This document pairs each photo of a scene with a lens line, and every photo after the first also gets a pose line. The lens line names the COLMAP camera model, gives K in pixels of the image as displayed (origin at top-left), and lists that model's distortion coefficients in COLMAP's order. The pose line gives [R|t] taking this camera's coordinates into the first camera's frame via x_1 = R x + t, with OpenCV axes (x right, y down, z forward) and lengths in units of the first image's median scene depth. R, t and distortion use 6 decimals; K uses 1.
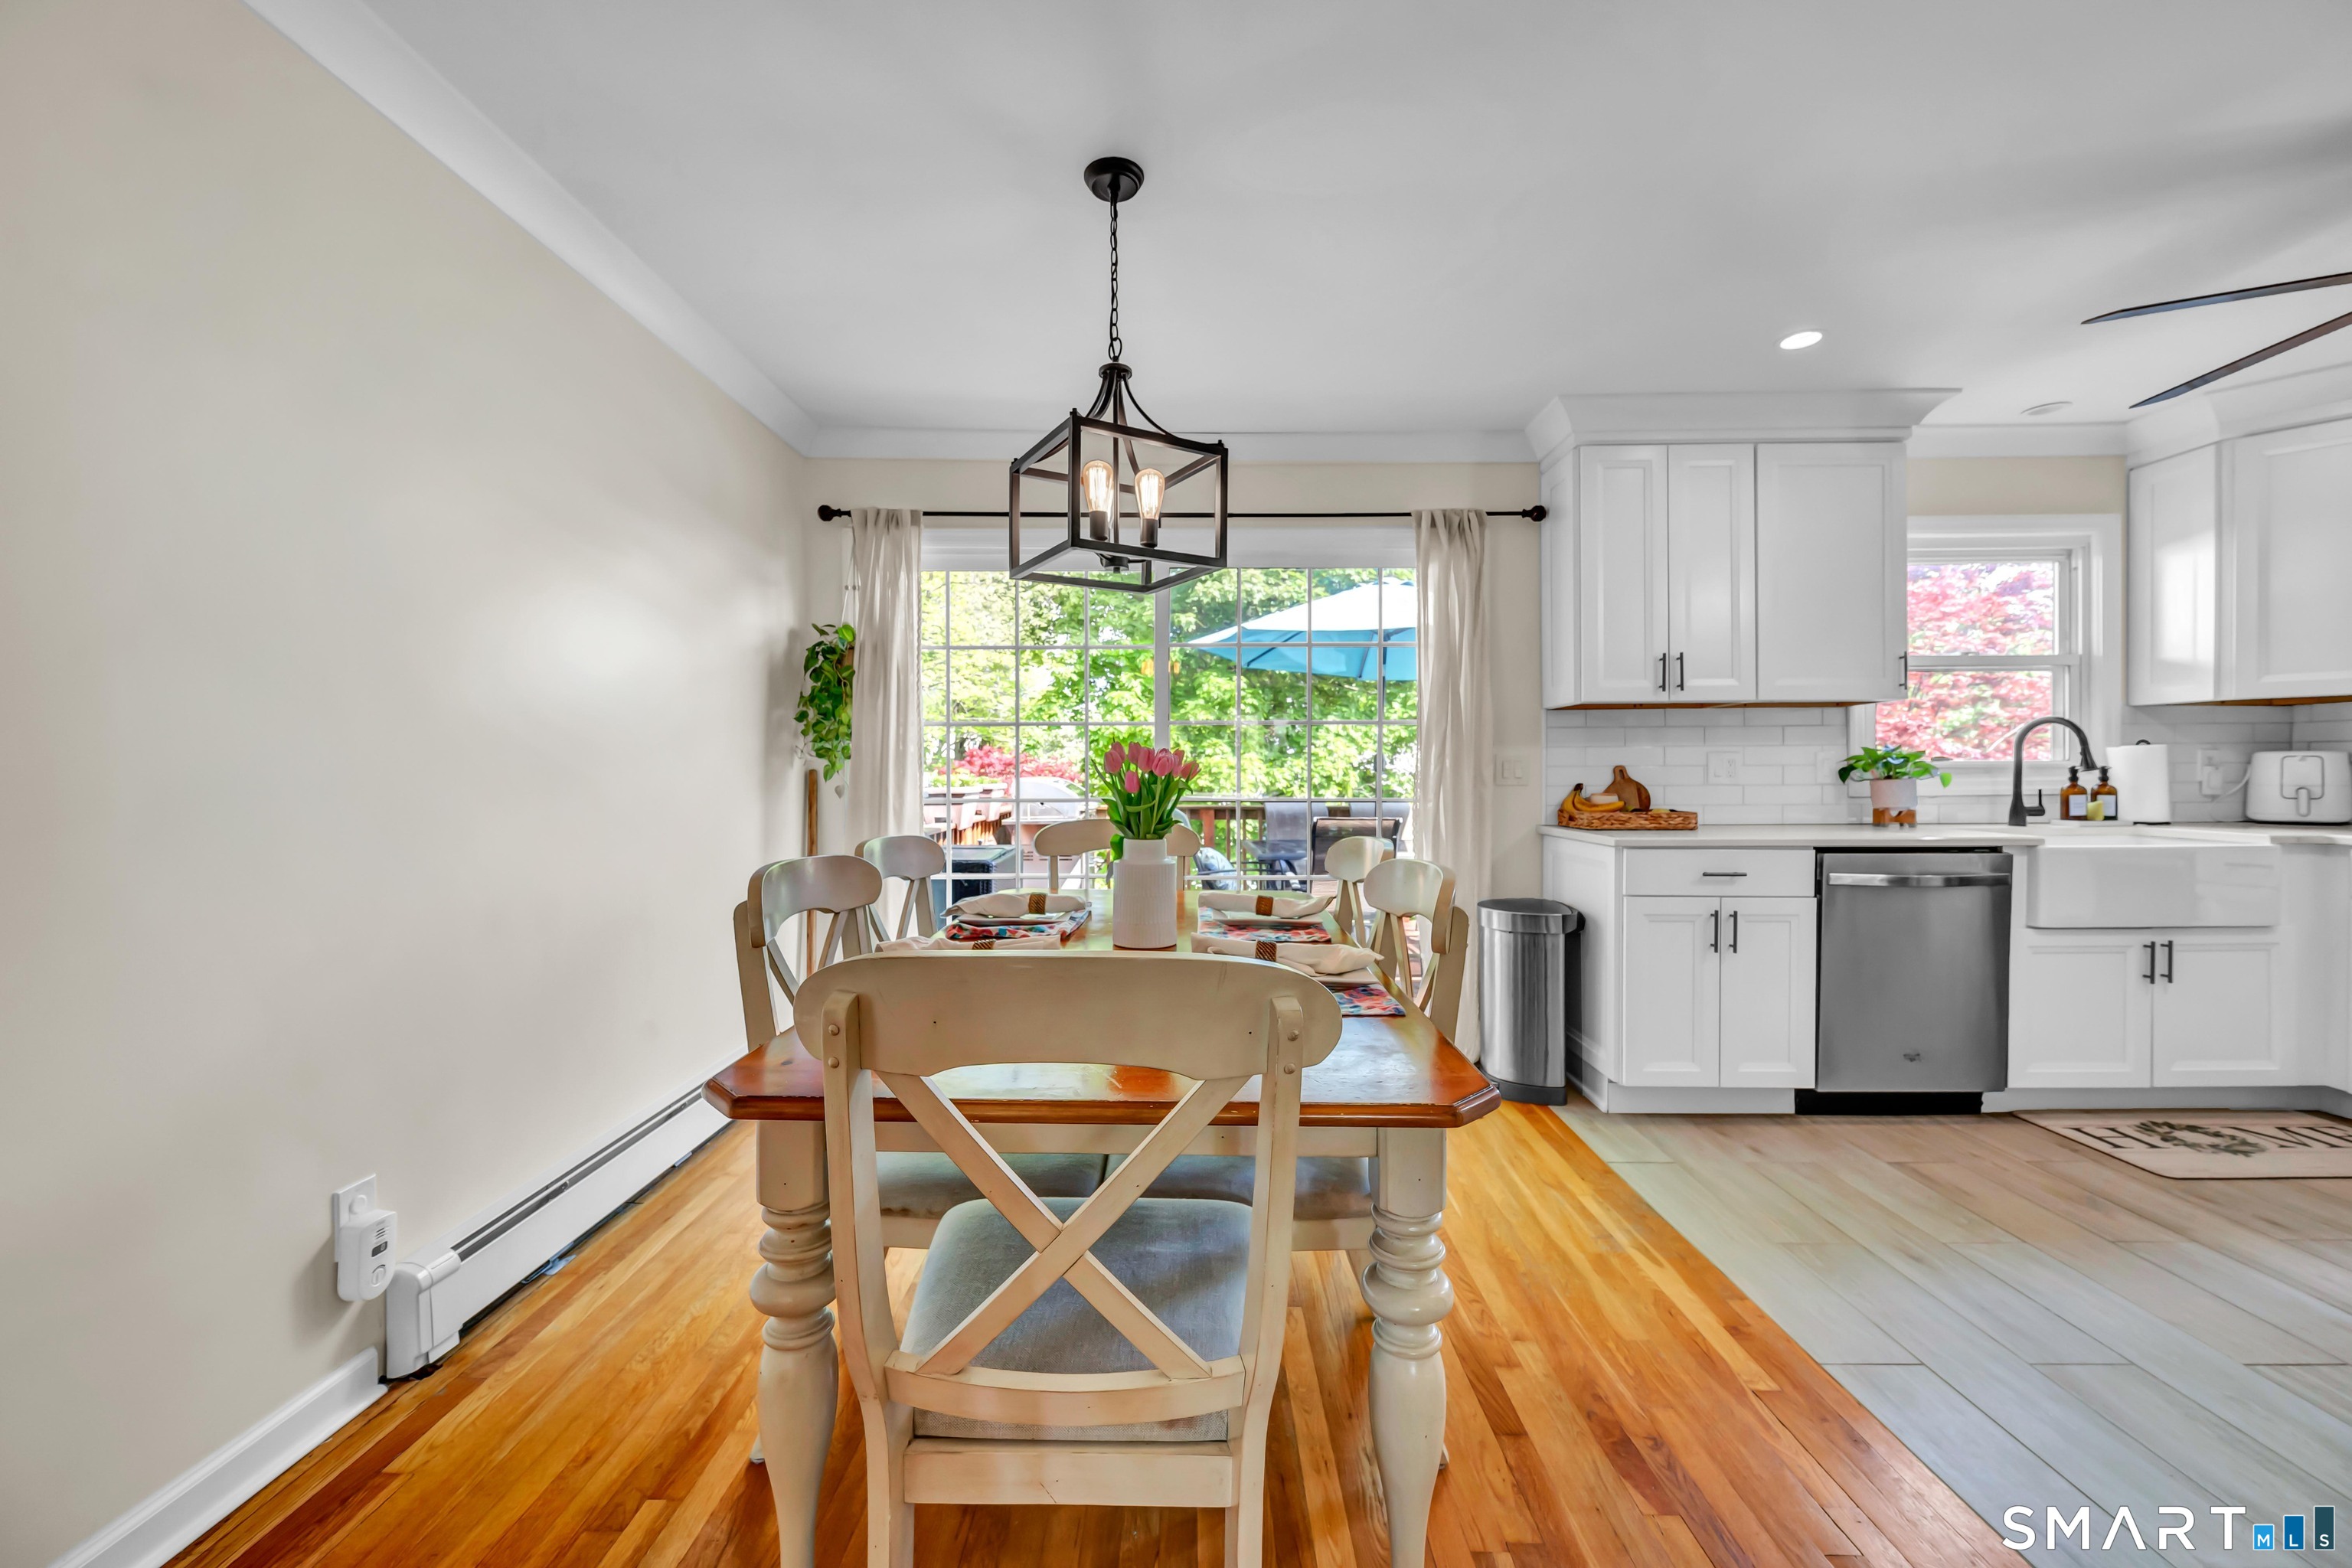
lens RADIAL K [[927.4, 0, 1169.1], [0, 927.4, 779.3], [0, 0, 1]] dist [-0.001170, -0.000486]
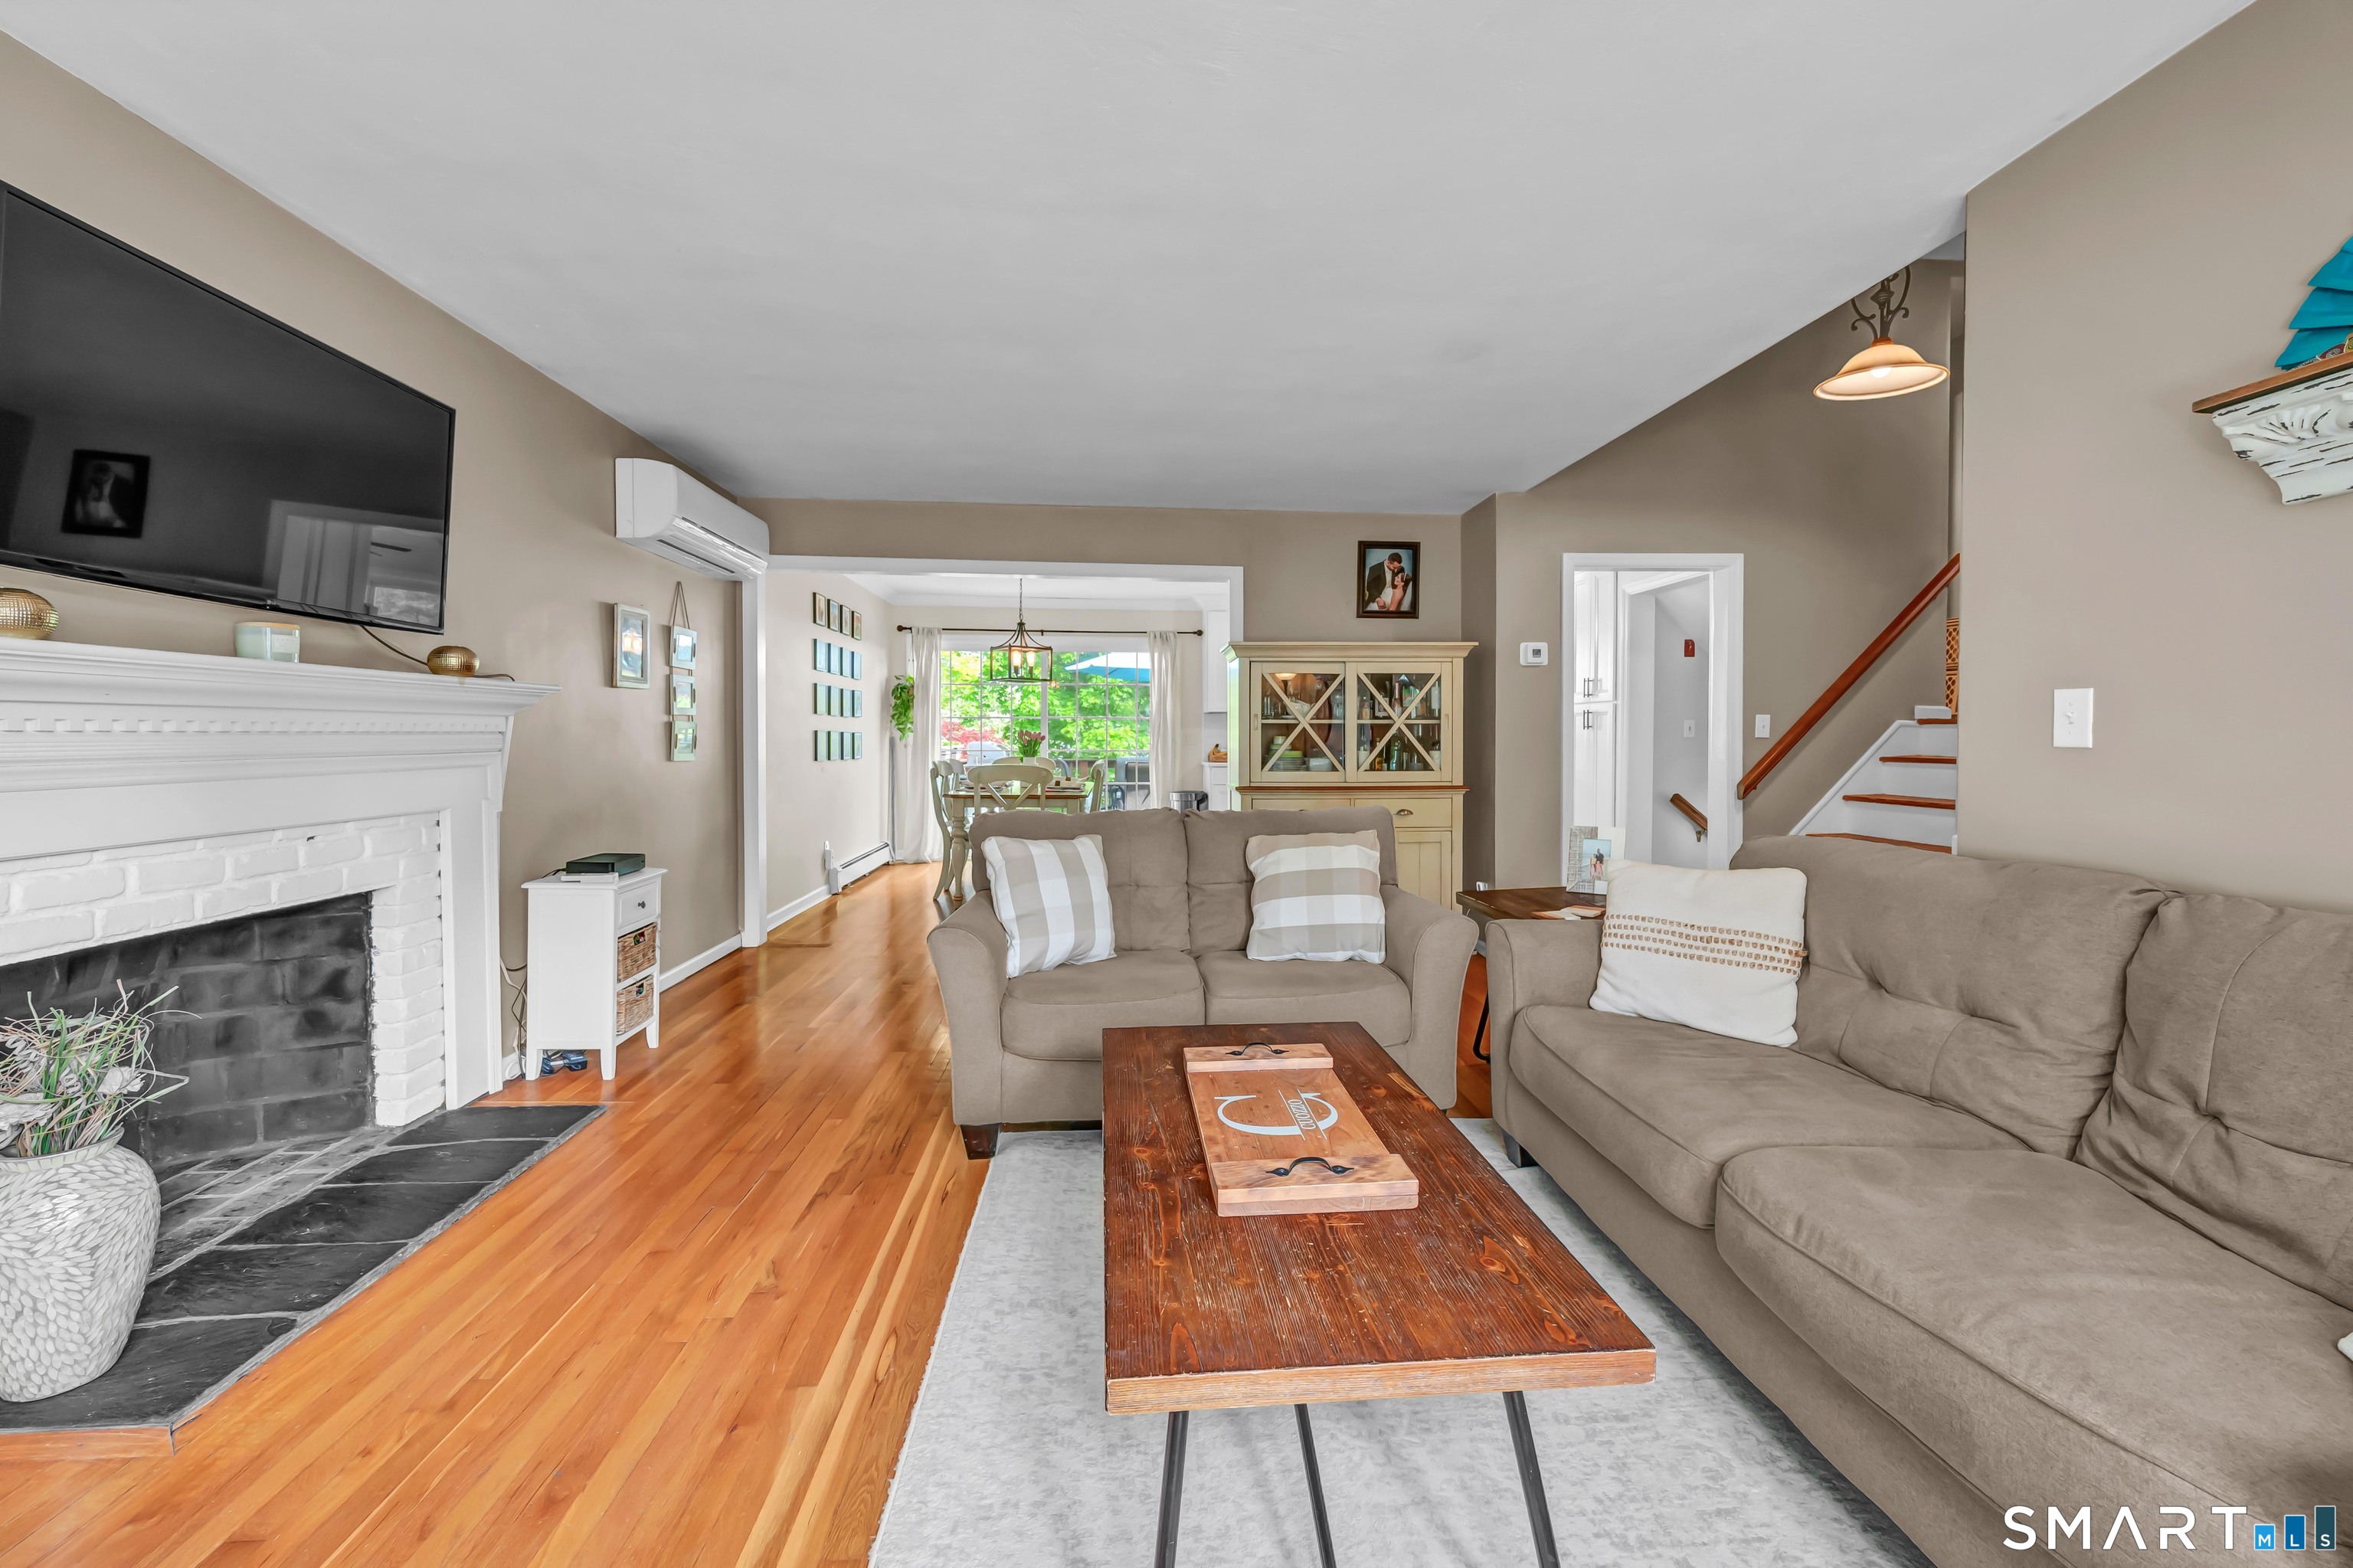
lens RADIAL K [[937.8, 0, 1174.9], [0, 937.8, 753.7], [0, 0, 1]] dist [0.000390, -0.000221]
pose [[0.996235, 0.002954, 0.086645, 0.131036], [-0.003621, 0.999965, 0.007550, 0.013025], [-0.086620, -0.007836, 0.996211, -1.576166]]
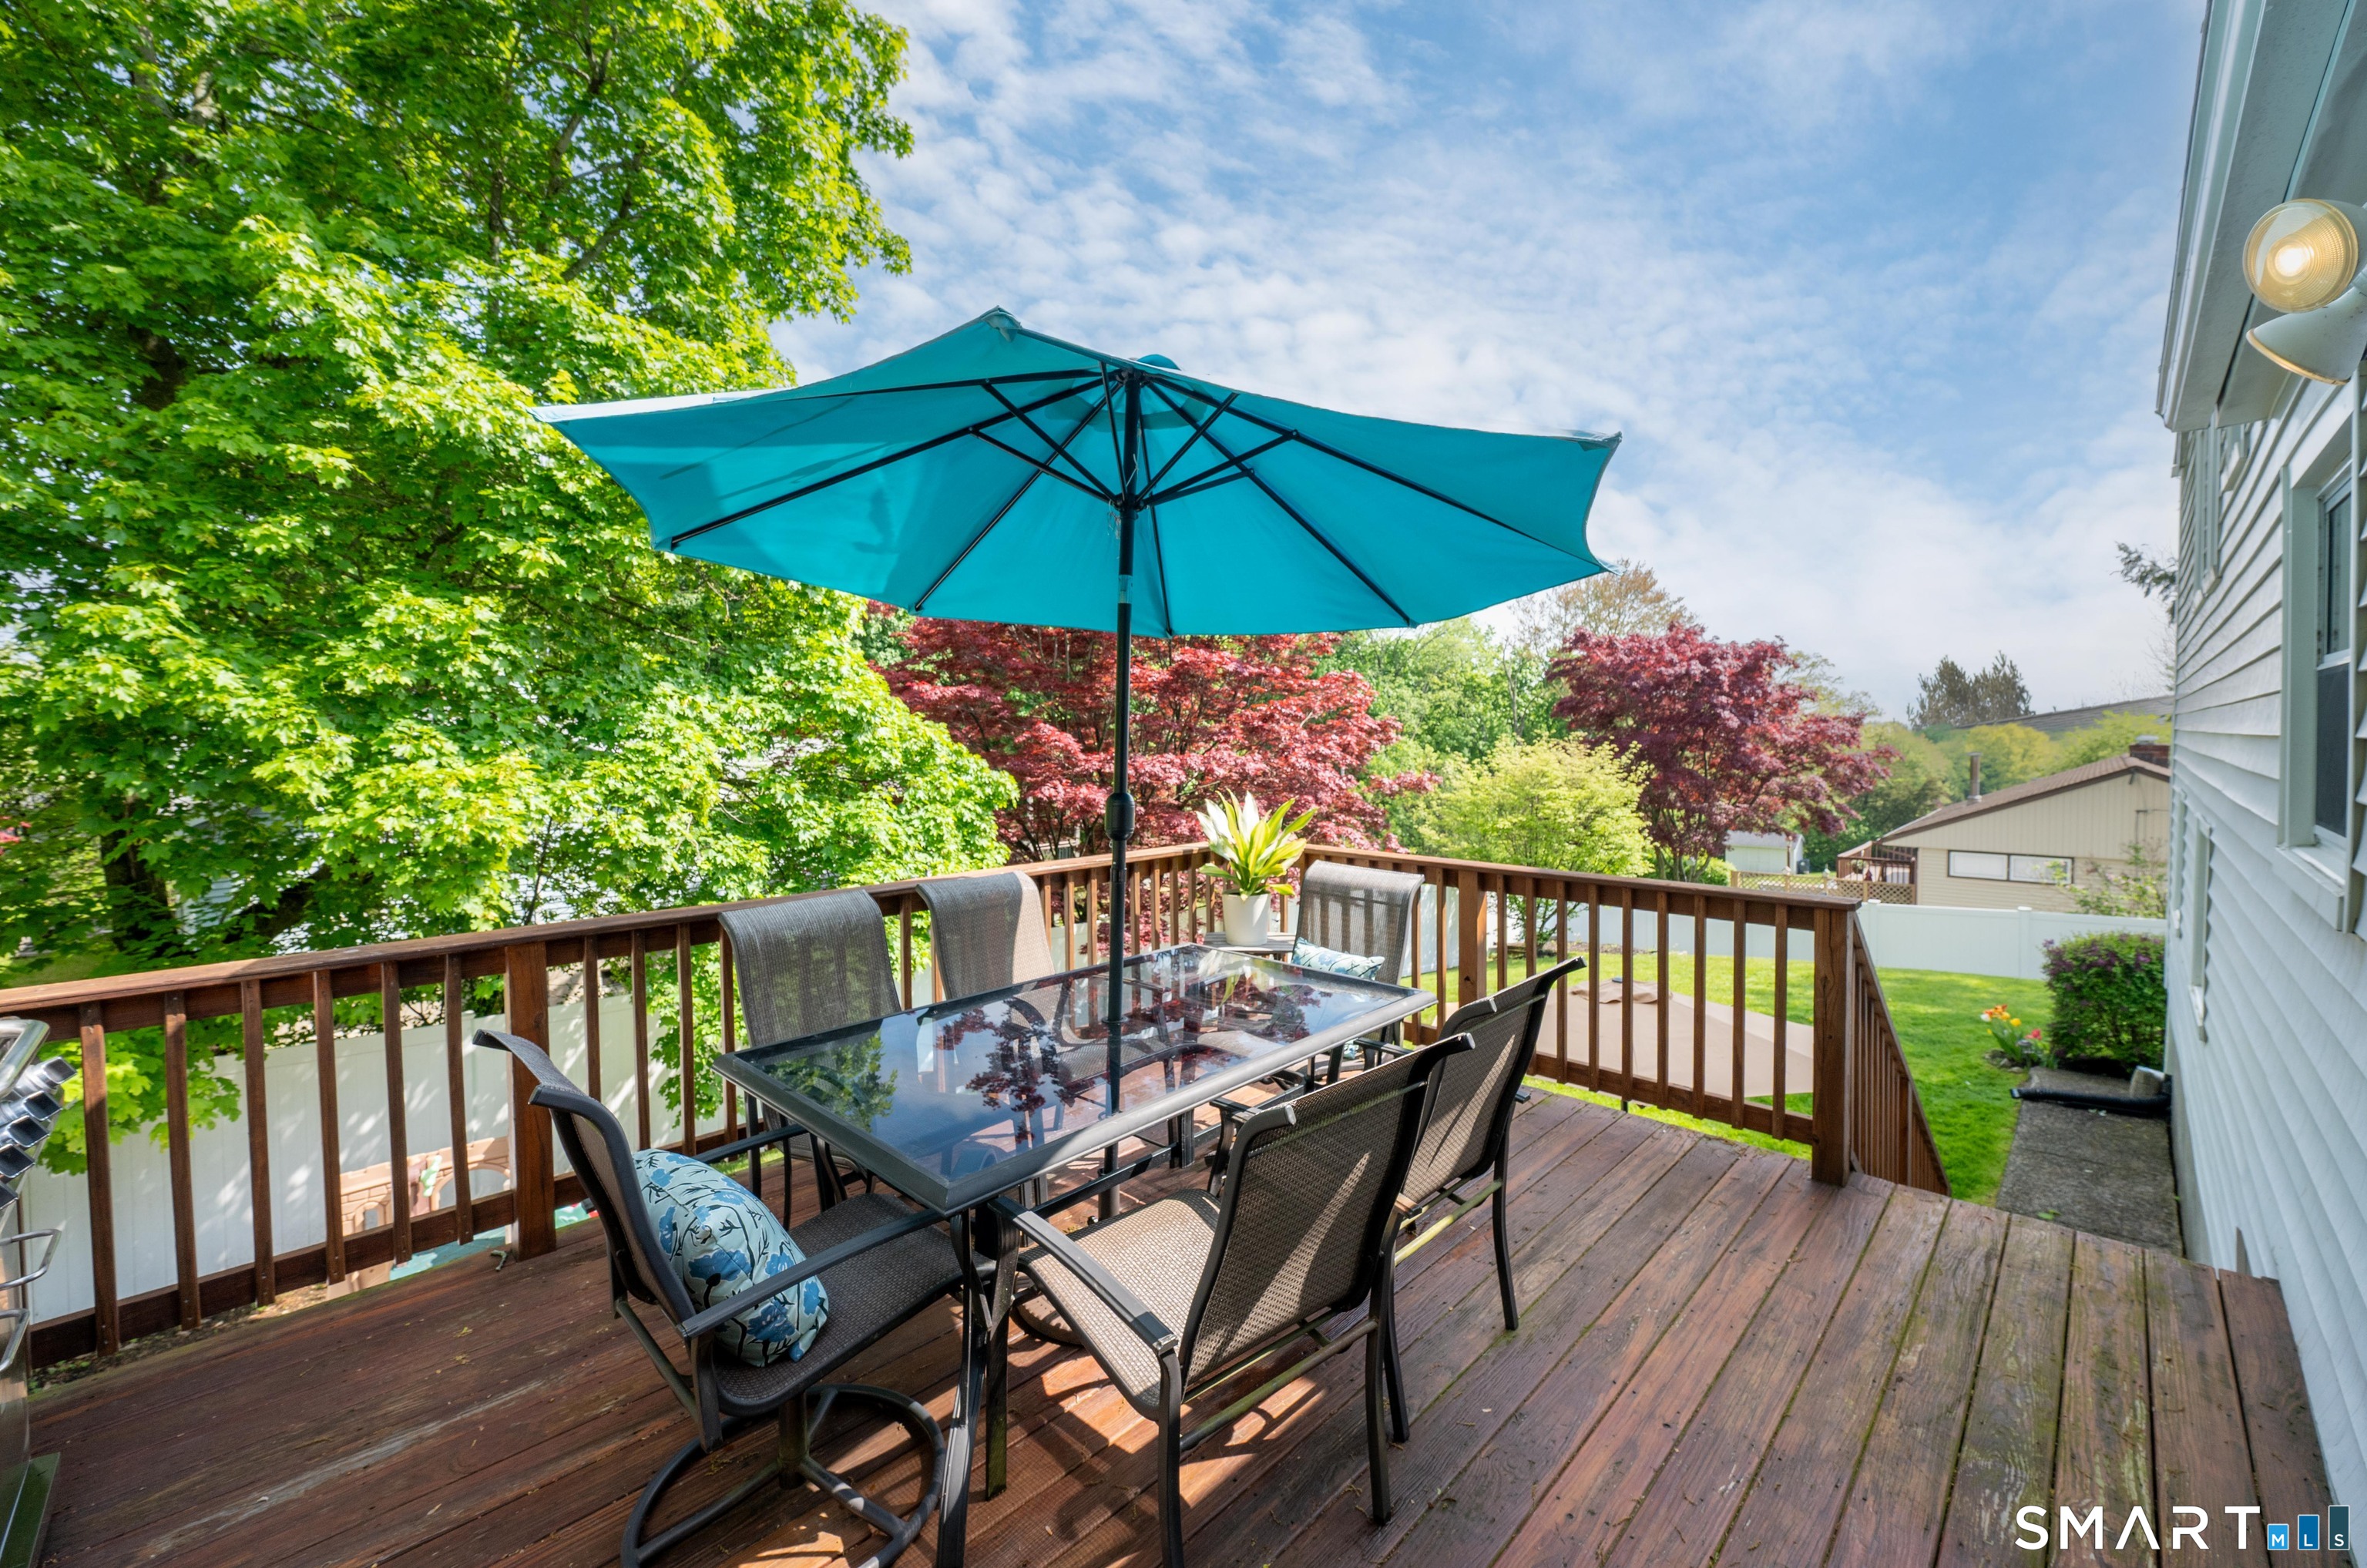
lens RADIAL K [[954.4, 0, 1182.1], [0, 954.4, 738.8], [0, 0, 1]] dist [-0.000733, -0.000267]
pose [[0.691445, -0.002831, 0.722423, -0.108421], [0.012336, 0.999893, -0.007889, -0.091281], [-0.722323, 0.014366, 0.691406, 1.309145]]
